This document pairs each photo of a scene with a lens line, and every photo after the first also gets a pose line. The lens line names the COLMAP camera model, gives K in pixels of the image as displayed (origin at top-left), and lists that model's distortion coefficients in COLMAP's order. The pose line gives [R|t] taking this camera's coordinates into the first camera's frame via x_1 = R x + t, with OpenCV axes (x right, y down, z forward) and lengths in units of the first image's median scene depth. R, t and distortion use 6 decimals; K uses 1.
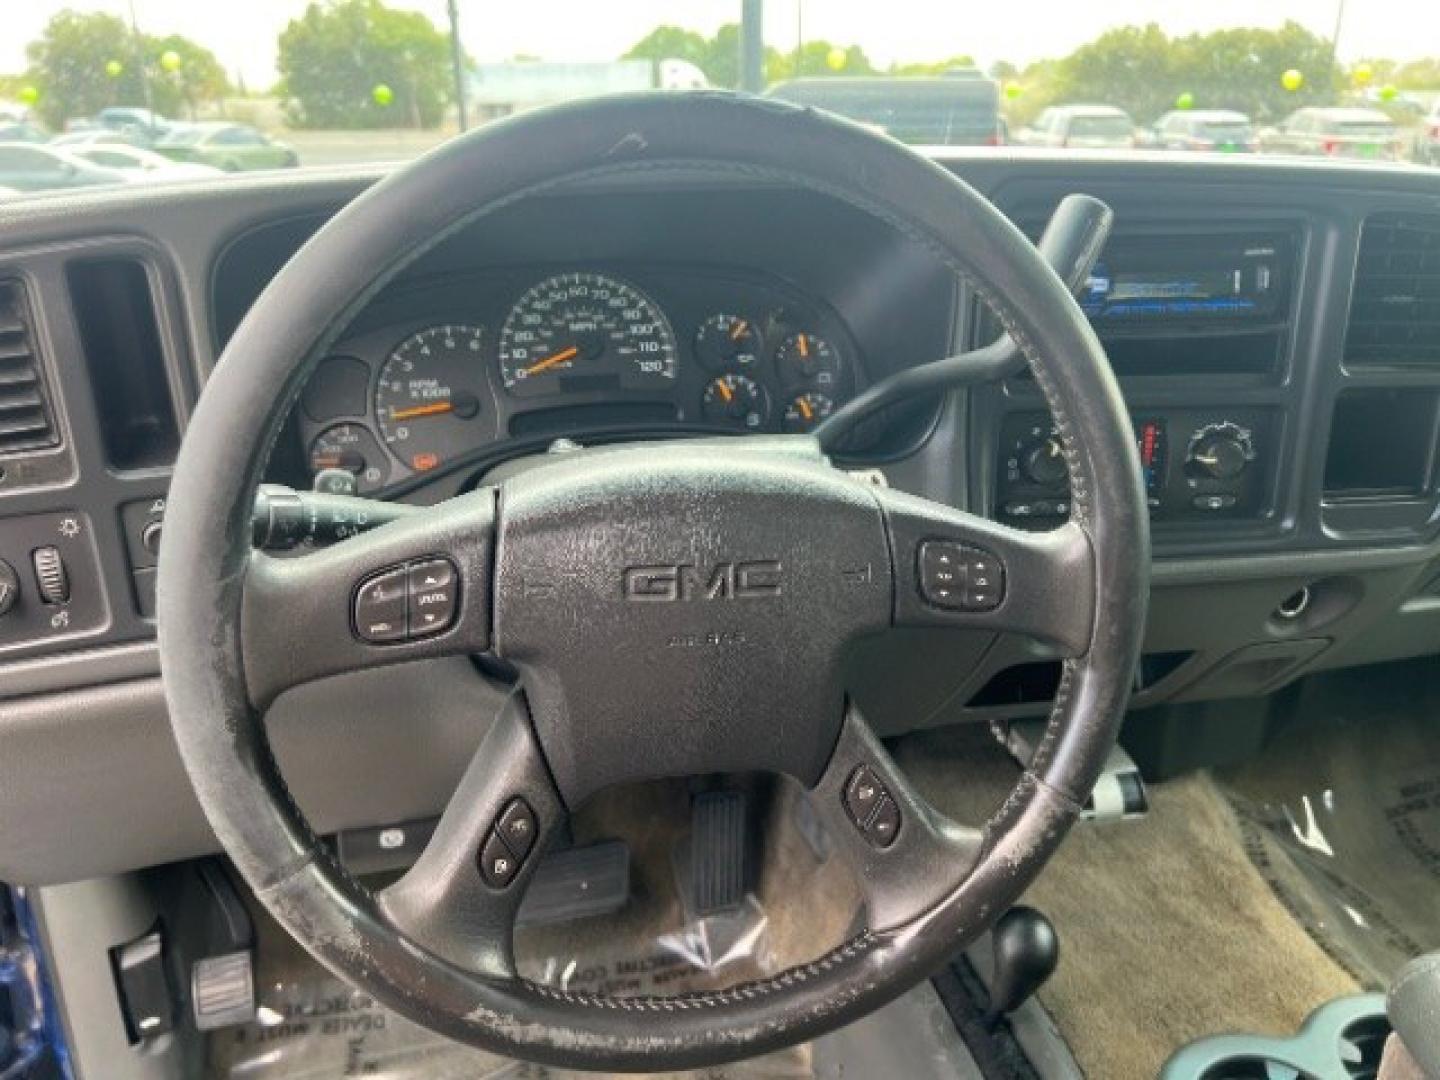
lens RADIAL K [[1062.0, 0, 720.0], [0, 1062.0, 540.0], [0, 0, 1]] dist [0.052915, -0.070357]
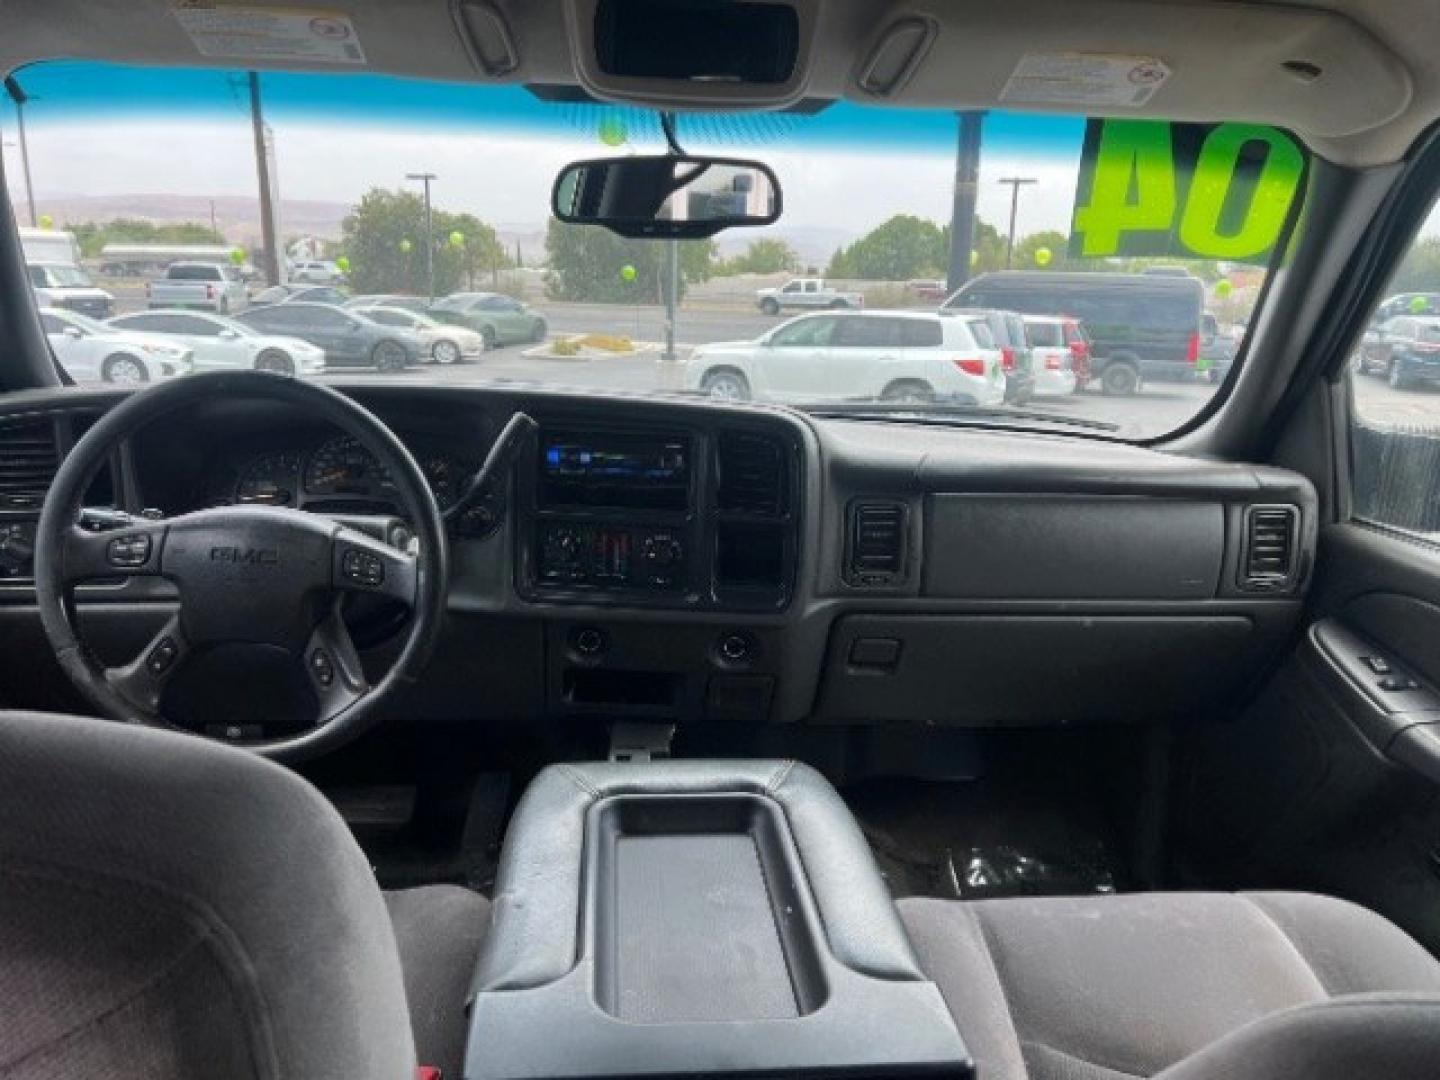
lens RADIAL K [[1097.5, 0, 740.4], [0, 1097.5, 544.8], [0, 0, 1]] dist [0.032514, -0.069214]
pose [[0.977682, 0.080792, -0.193937, 0.910234], [-0.109291, 0.983950, -0.141060, 0.140443], [0.179428, 0.159107, 0.970820, -0.724490]]
